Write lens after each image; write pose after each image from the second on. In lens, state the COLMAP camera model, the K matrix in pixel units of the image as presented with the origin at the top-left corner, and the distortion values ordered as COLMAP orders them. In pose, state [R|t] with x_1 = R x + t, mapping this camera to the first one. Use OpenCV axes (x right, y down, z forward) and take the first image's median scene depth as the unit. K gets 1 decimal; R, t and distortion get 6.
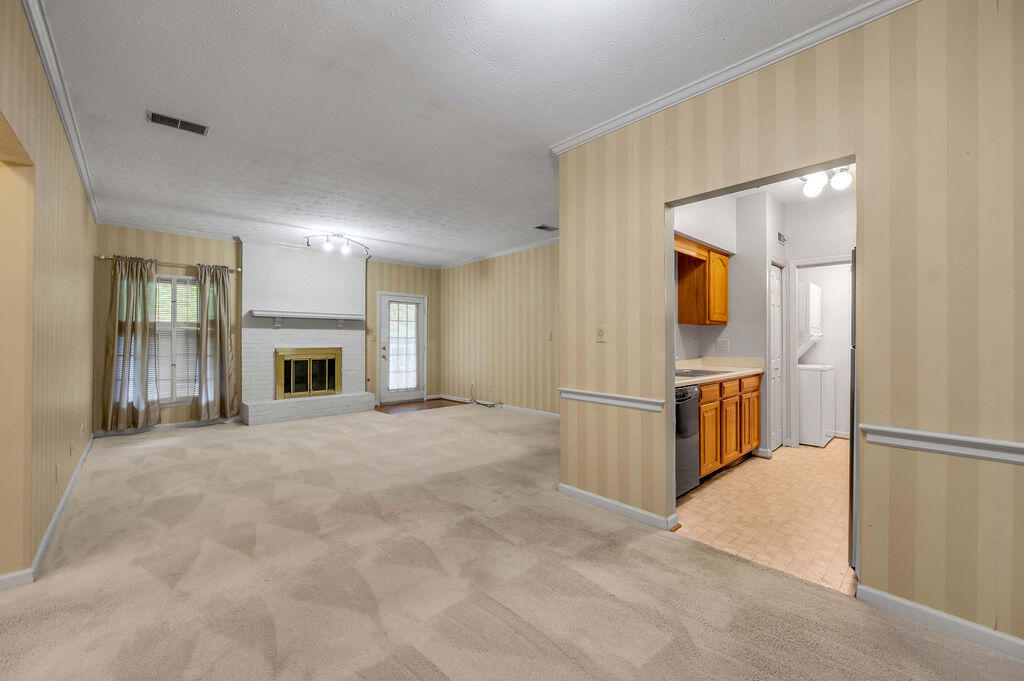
lens RADIAL K [[422.7, 0, 506.4], [0, 422.7, 340.1], [0, 0, 1]] dist [0.001444, 0.002524]
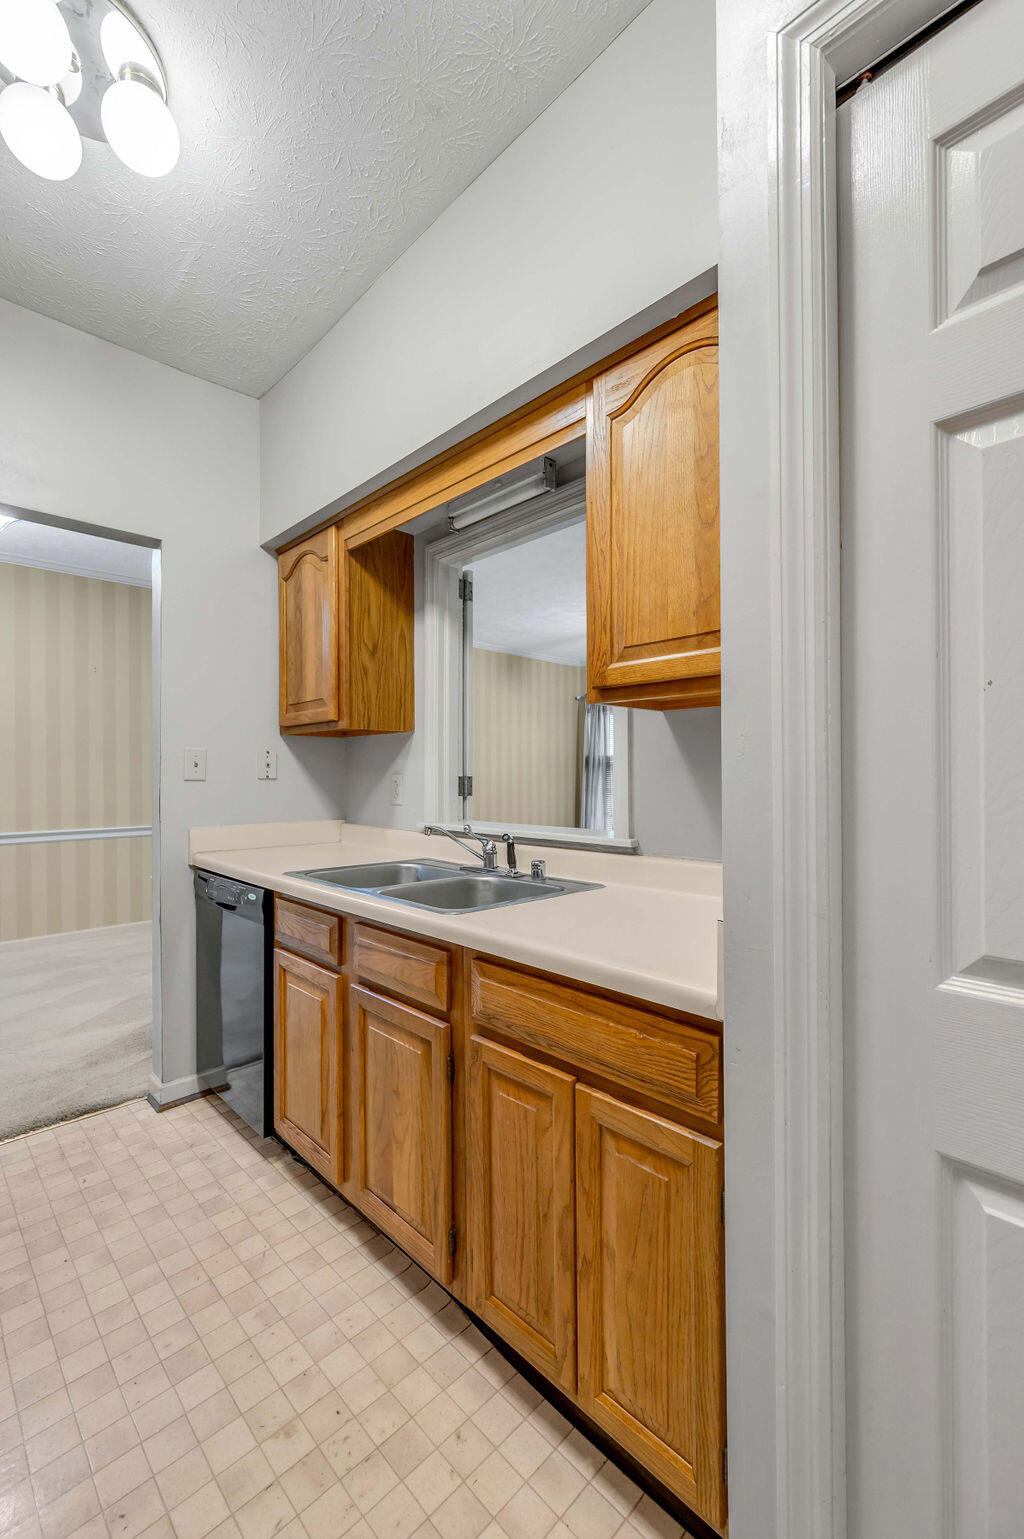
lens RADIAL K [[635.3, 0, 474.7], [0, 635.3, 775.9], [0, 0, 1]] dist [0.001444, 0.002524]
pose [[0.002921, 0.004155, -0.999987, 0.583643], [-0.009705, 0.999944, 0.004126, -0.000829], [0.999949, 0.009692, 0.002961, 0.663459]]
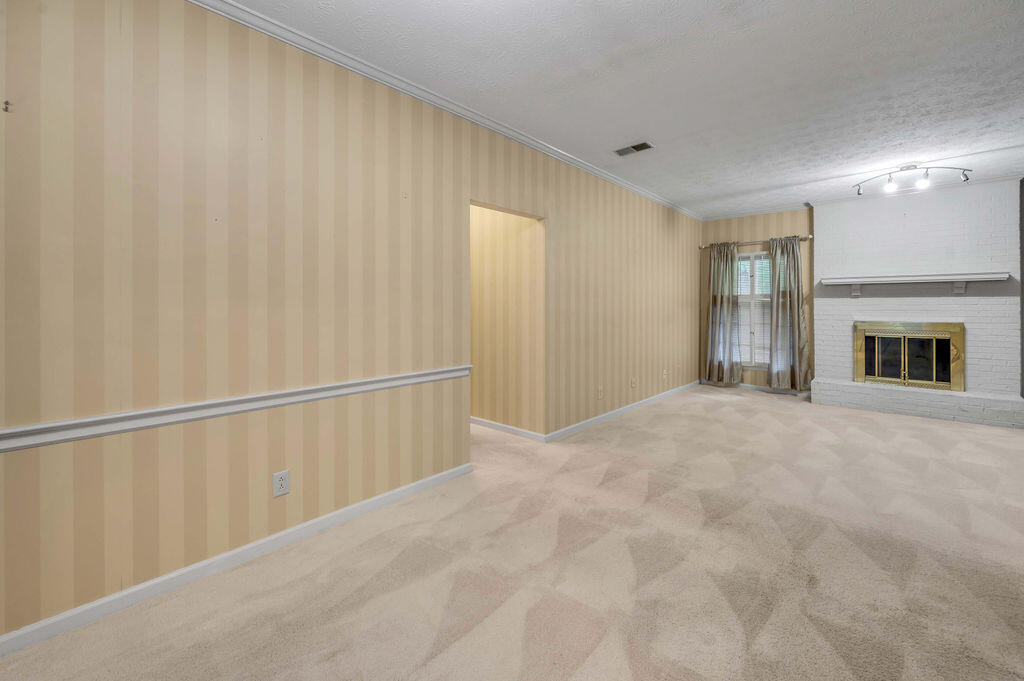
lens RADIAL K [[422.7, 0, 508.3], [0, 422.7, 310.5], [0, 0, 1]] dist [0.001444, 0.002524]
pose [[0.088469, 0.008828, -0.996040, 0.265875], [-0.002749, 0.999959, 0.008618, -0.008175], [0.996075, 0.001976, 0.088490, 0.257672]]
